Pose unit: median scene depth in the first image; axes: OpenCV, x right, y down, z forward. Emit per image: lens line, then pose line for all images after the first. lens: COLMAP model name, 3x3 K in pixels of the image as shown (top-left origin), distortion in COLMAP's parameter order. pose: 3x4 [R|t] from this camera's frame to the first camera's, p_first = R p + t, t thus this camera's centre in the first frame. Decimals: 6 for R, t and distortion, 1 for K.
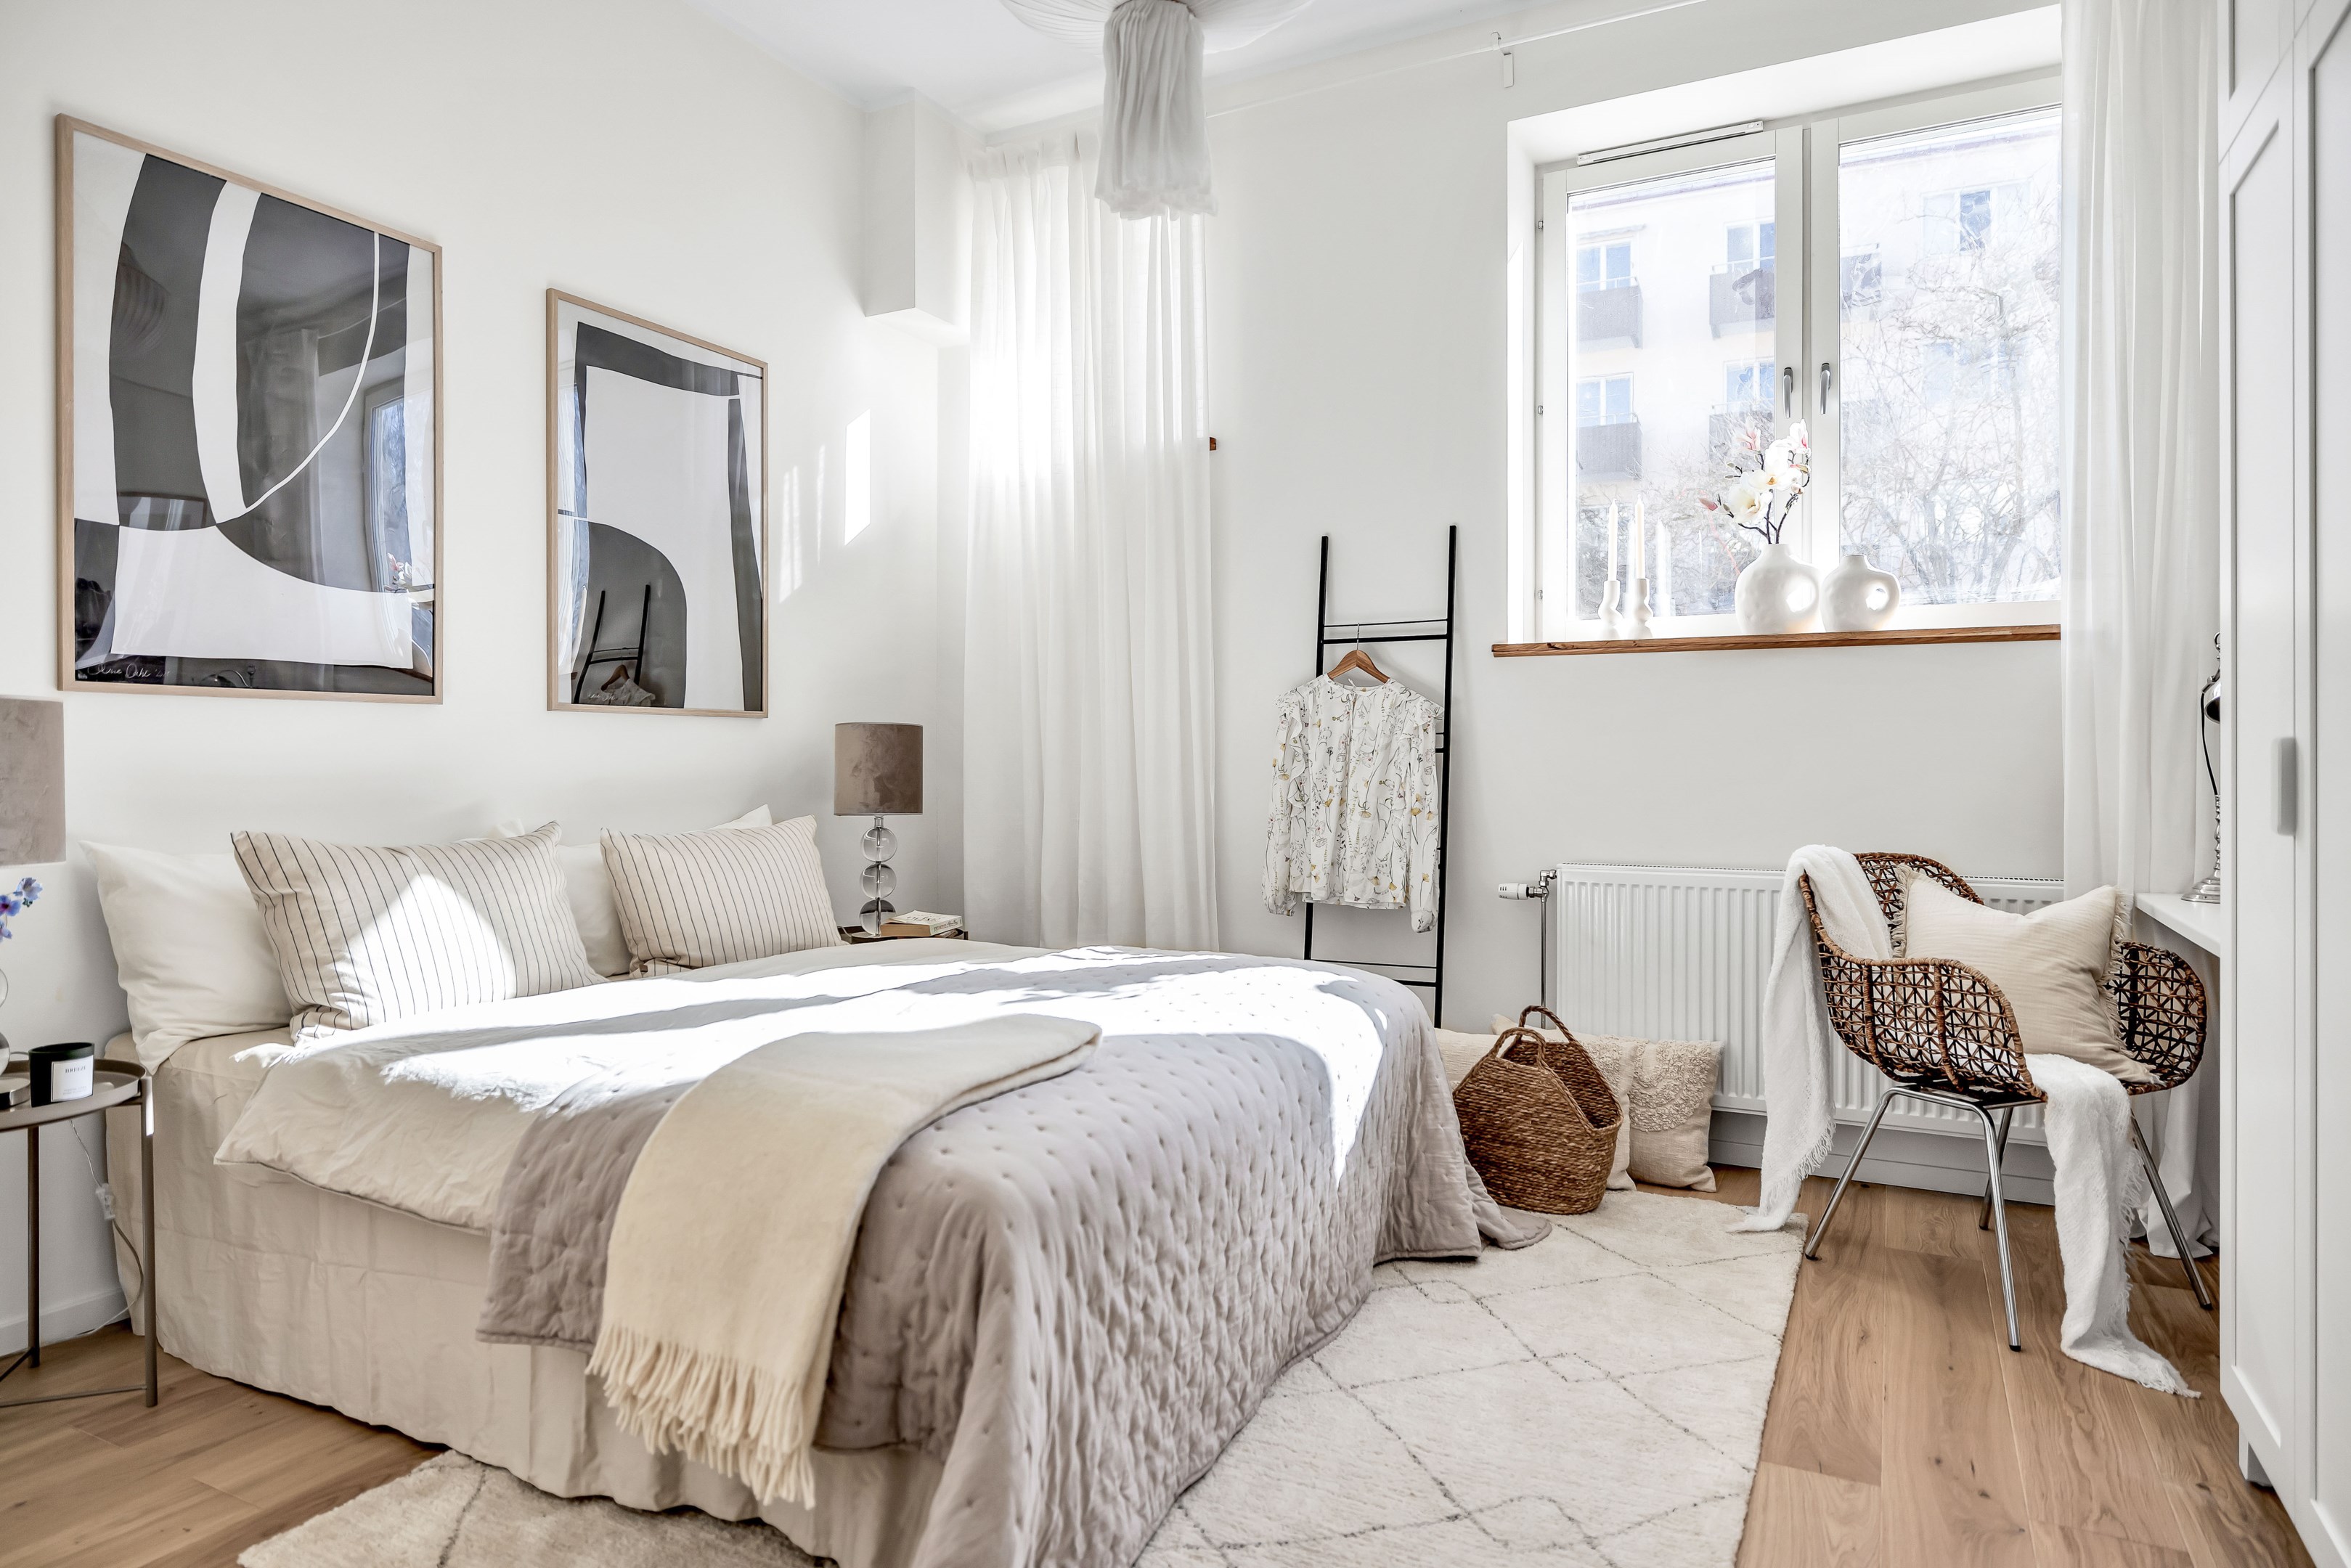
lens RADIAL K [[1388.8, 0, 1176.6], [0, 1388.8, 764.8], [0, 0, 1]] dist [-0.003286, -0.000264]
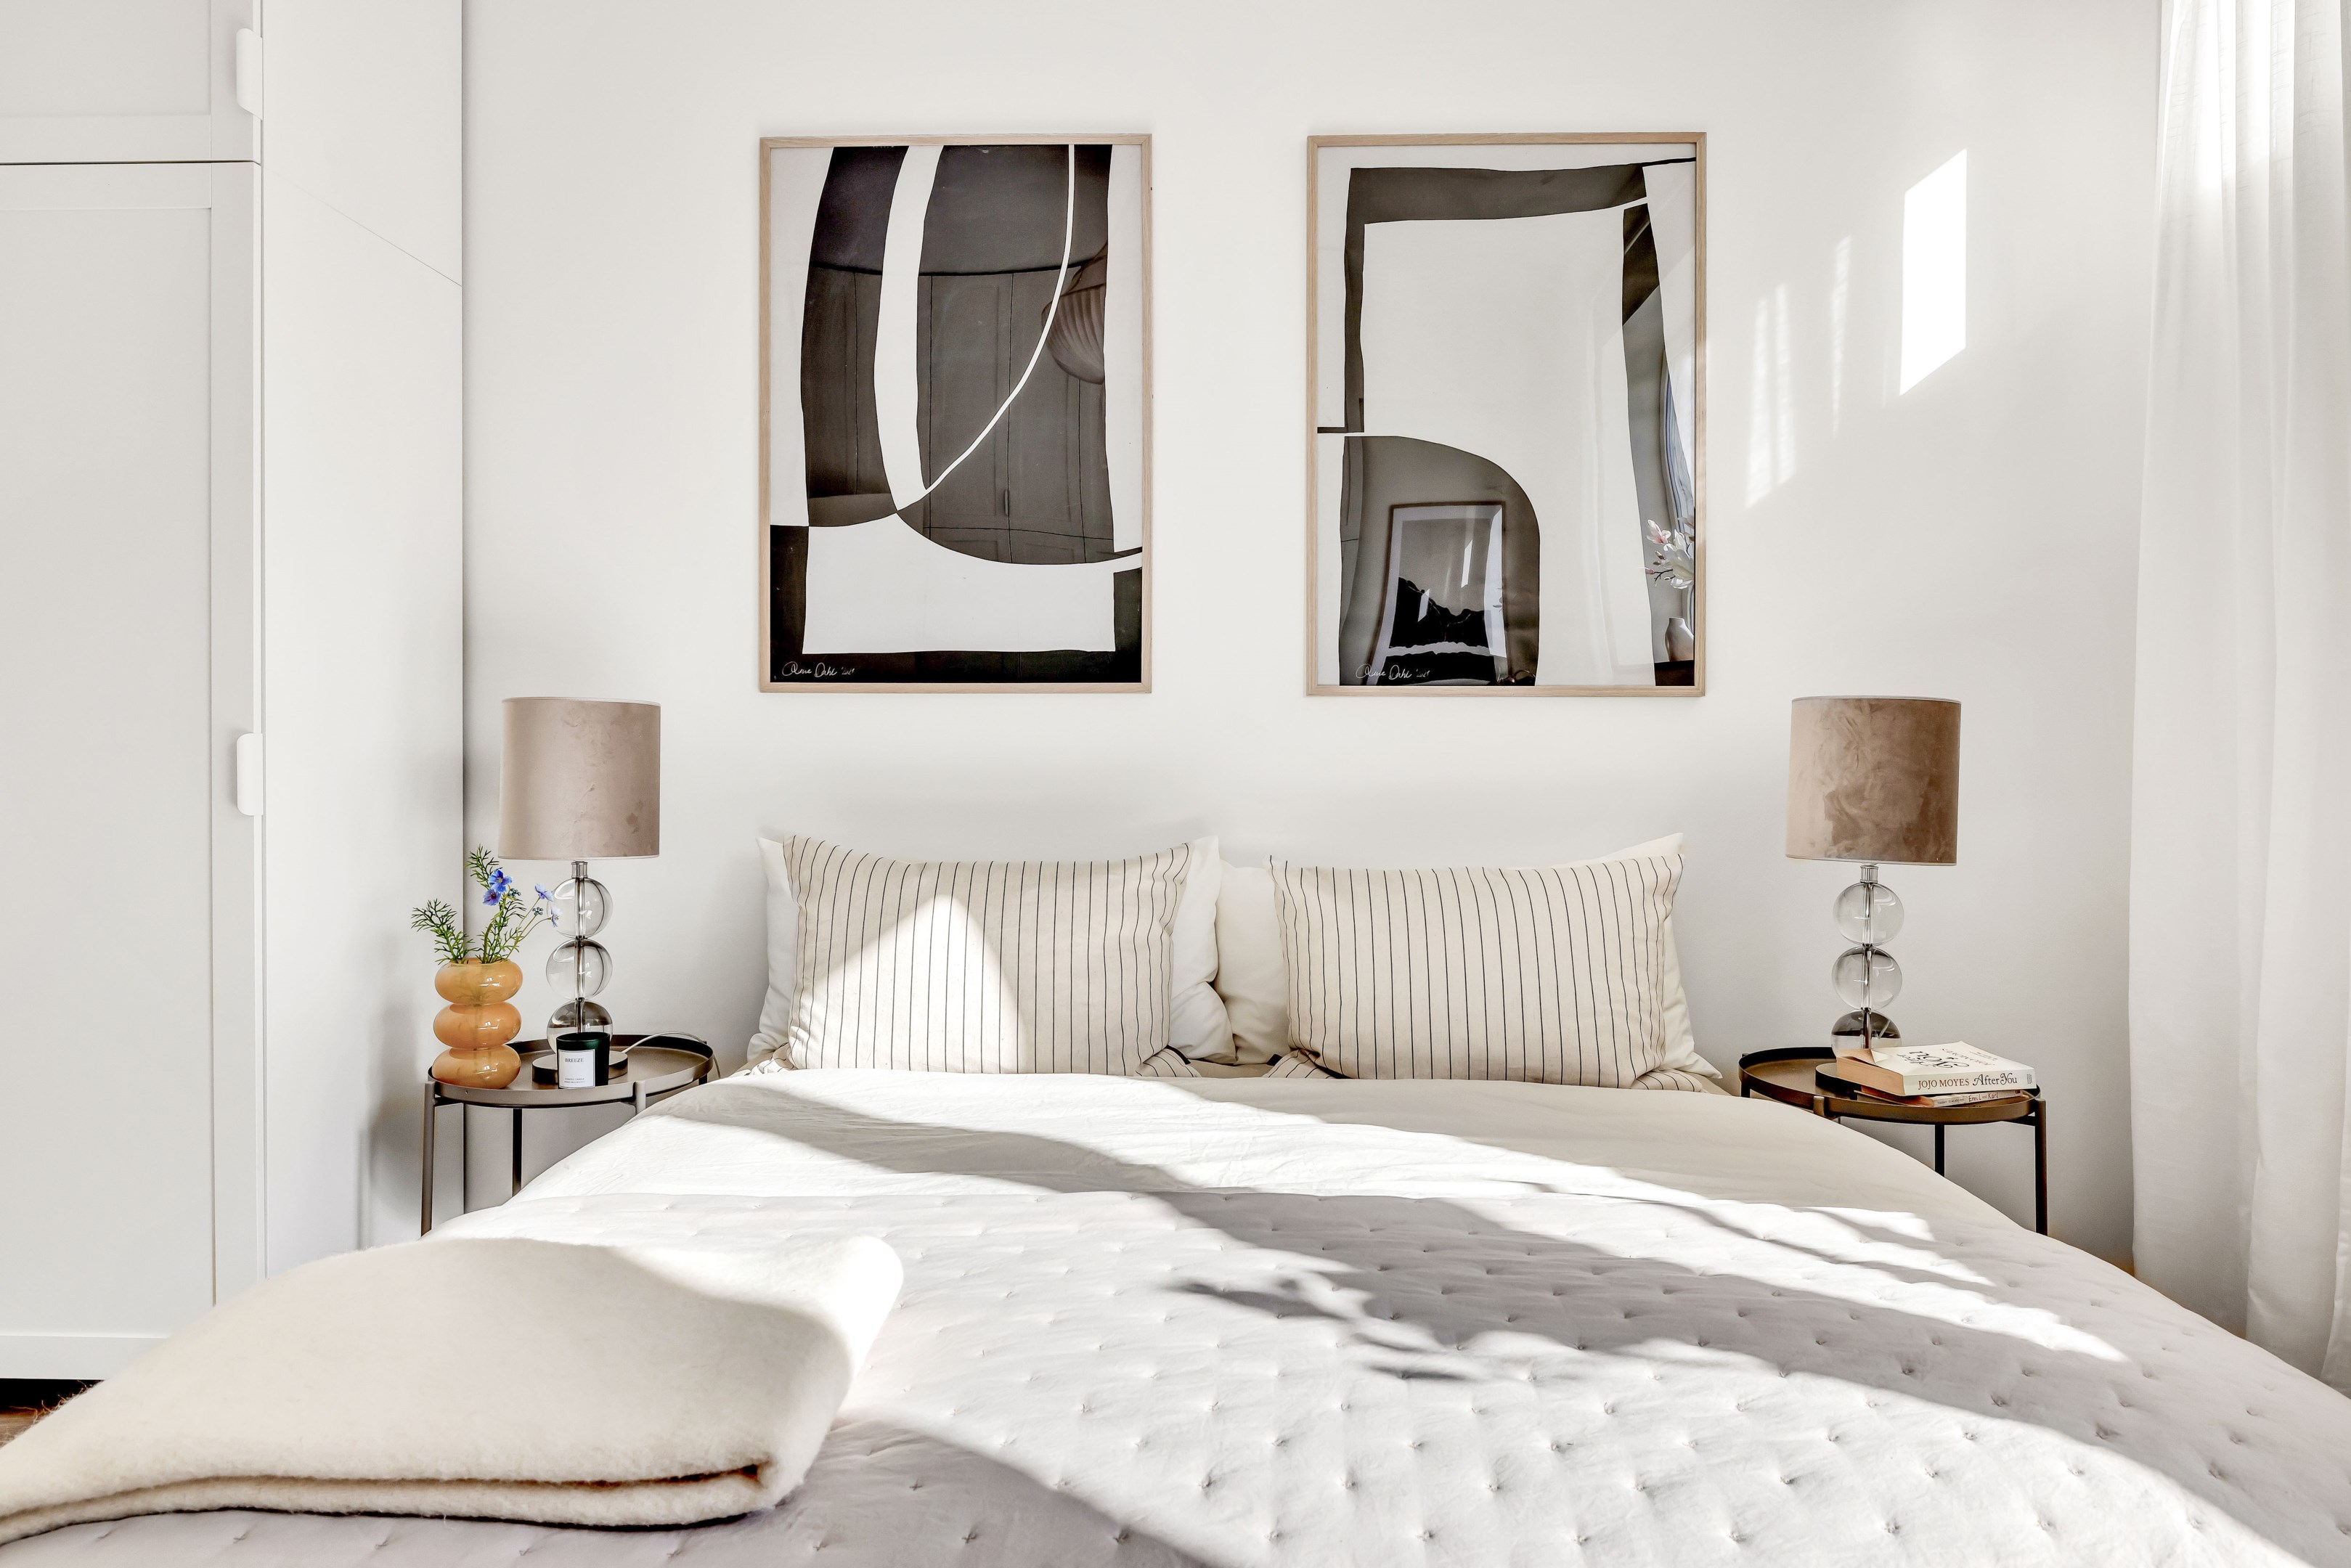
lens RADIAL K [[1427.1, 0, 1252.0], [0, 1427.1, 774.1], [0, 0, 1]] dist [-0.005250, -0.000632]
pose [[0.436476, 0.007467, -0.899685, 0.280075], [-0.006014, 0.999967, 0.005382, -0.000631], [0.899696, 0.003061, 0.436506, 0.755960]]
